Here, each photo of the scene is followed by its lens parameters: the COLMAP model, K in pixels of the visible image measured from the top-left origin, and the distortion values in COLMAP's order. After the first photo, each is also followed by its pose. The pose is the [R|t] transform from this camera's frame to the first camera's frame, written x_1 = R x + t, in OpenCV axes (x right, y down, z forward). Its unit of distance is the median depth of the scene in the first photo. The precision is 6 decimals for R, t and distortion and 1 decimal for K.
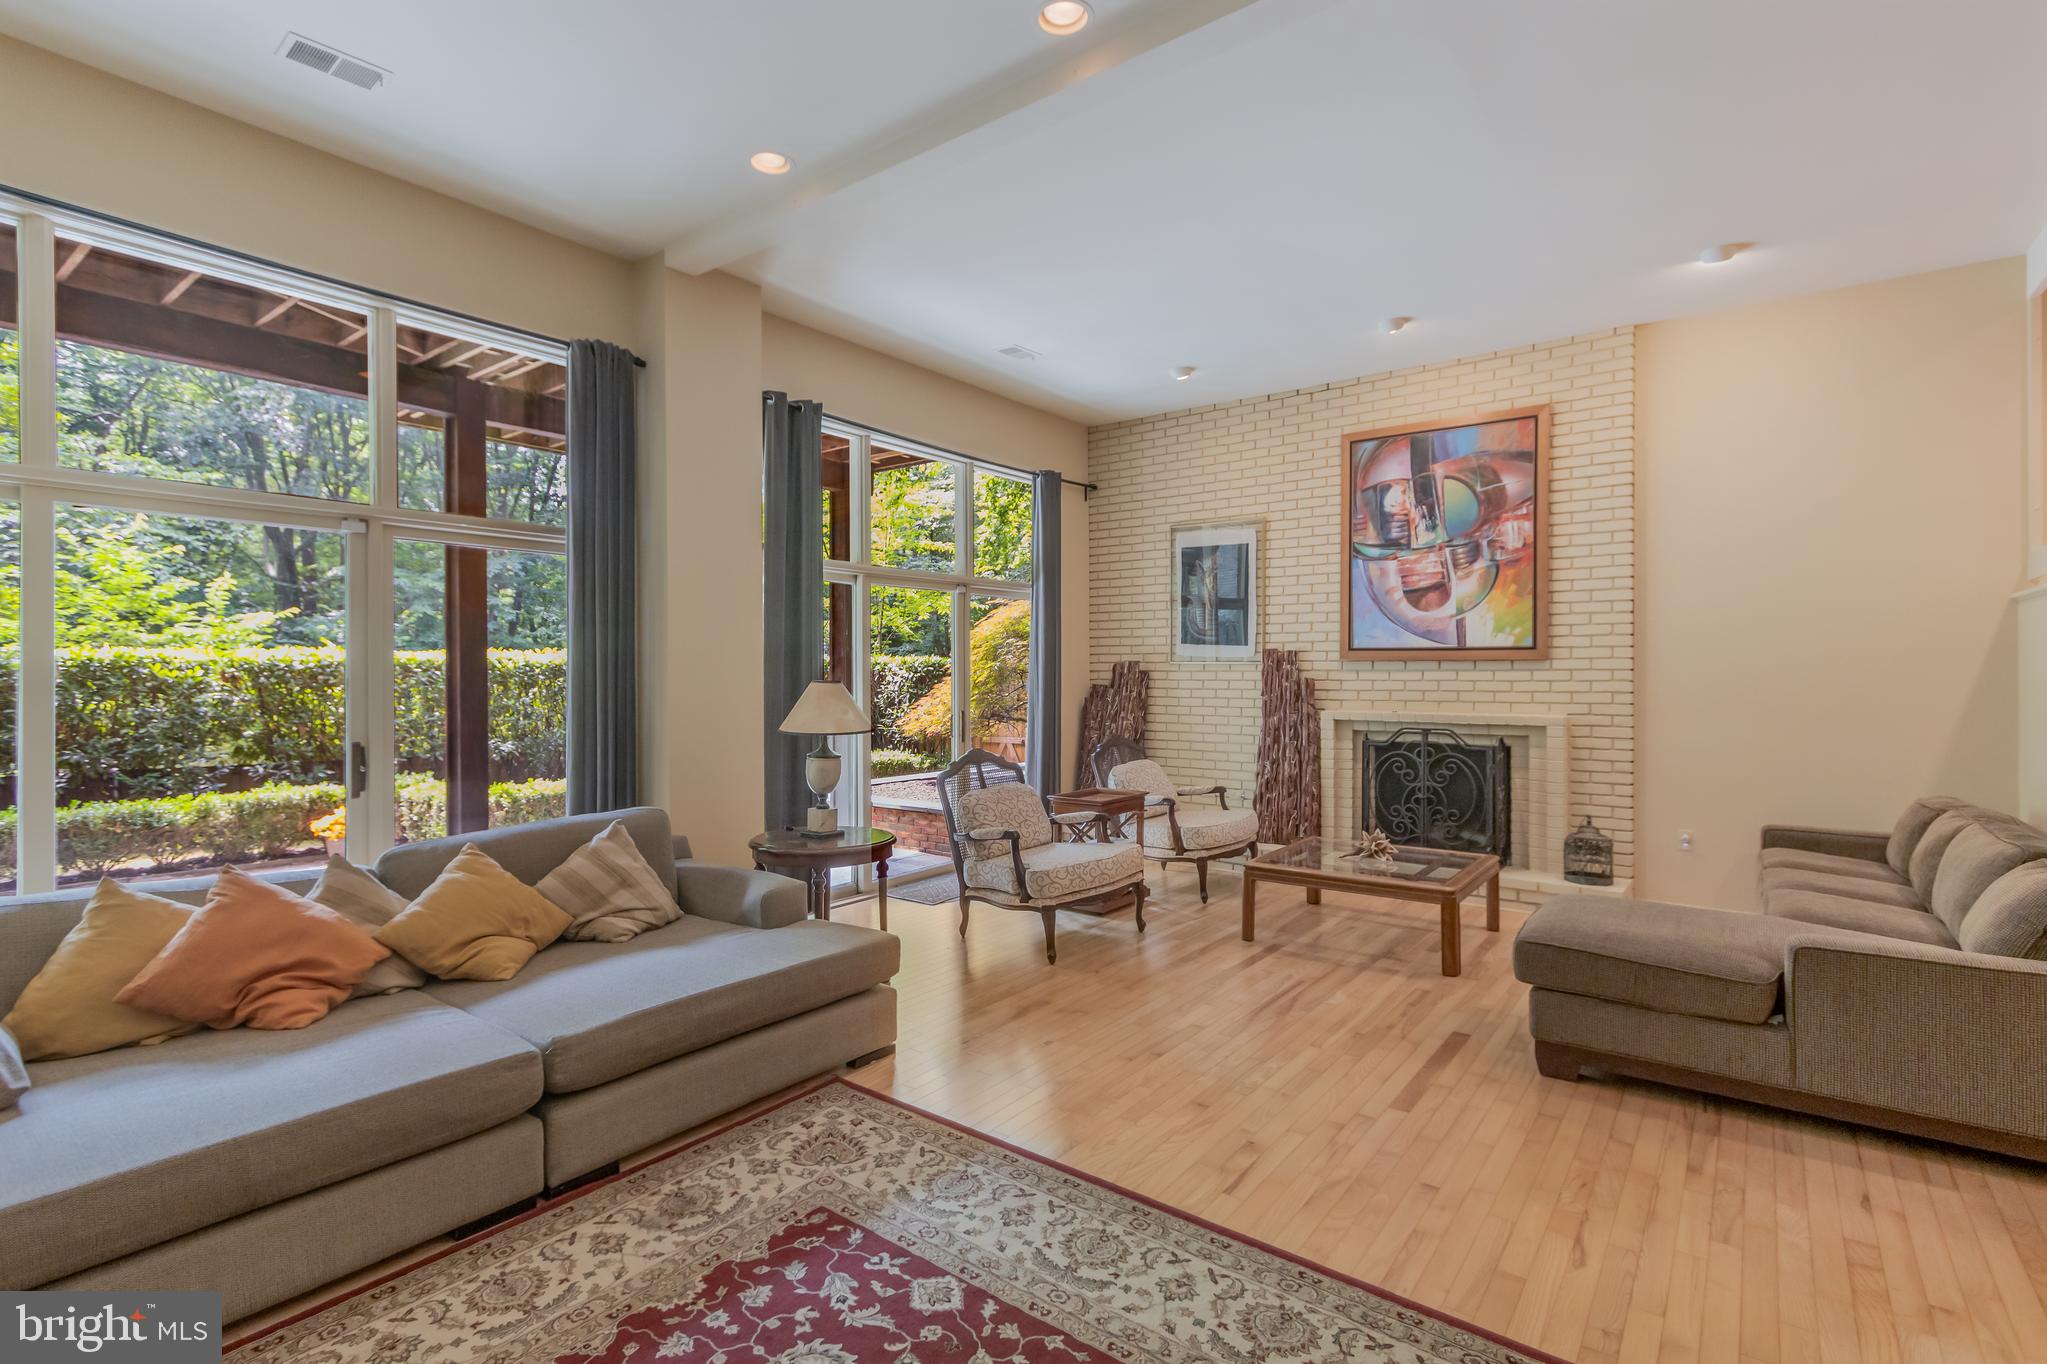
lens RADIAL K [[957.0, 0, 1013.5], [0, 957.0, 678.6], [0, 0, 1]] dist [-0.001397, -0.000345]
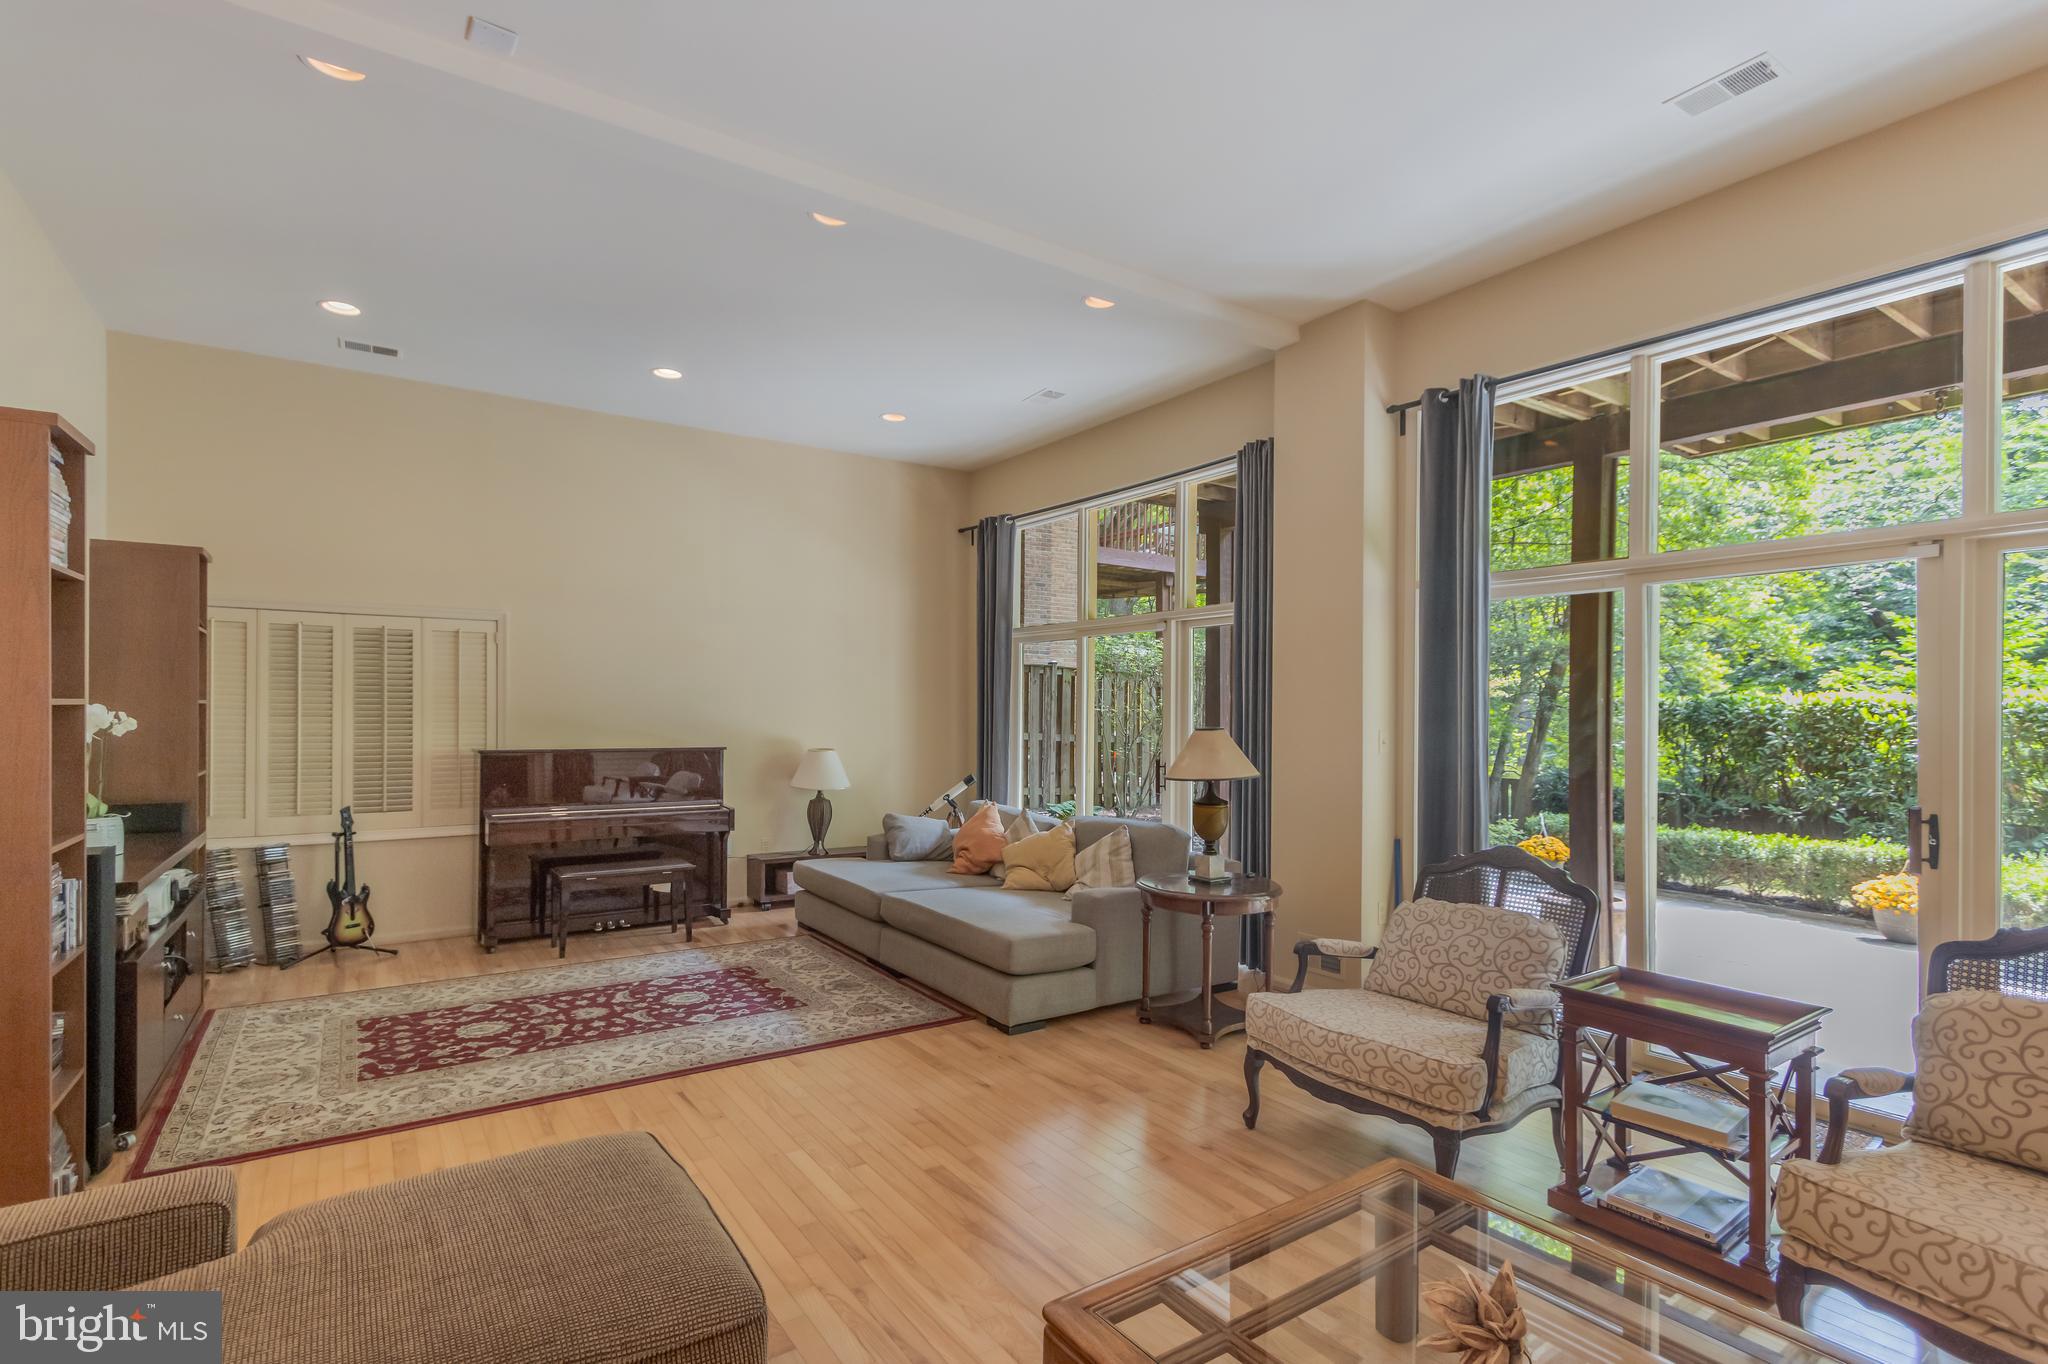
lens RADIAL K [[983.0, 0, 1019.8], [0, 983.0, 710.2], [0, 0, 1]] dist [-0.000663, -0.000210]
pose [[-0.308054, 0.001875, -0.951367, 1.389805], [-0.012735, 0.999900, 0.006095, -0.031446], [0.951284, 0.013993, -0.307999, 1.852307]]
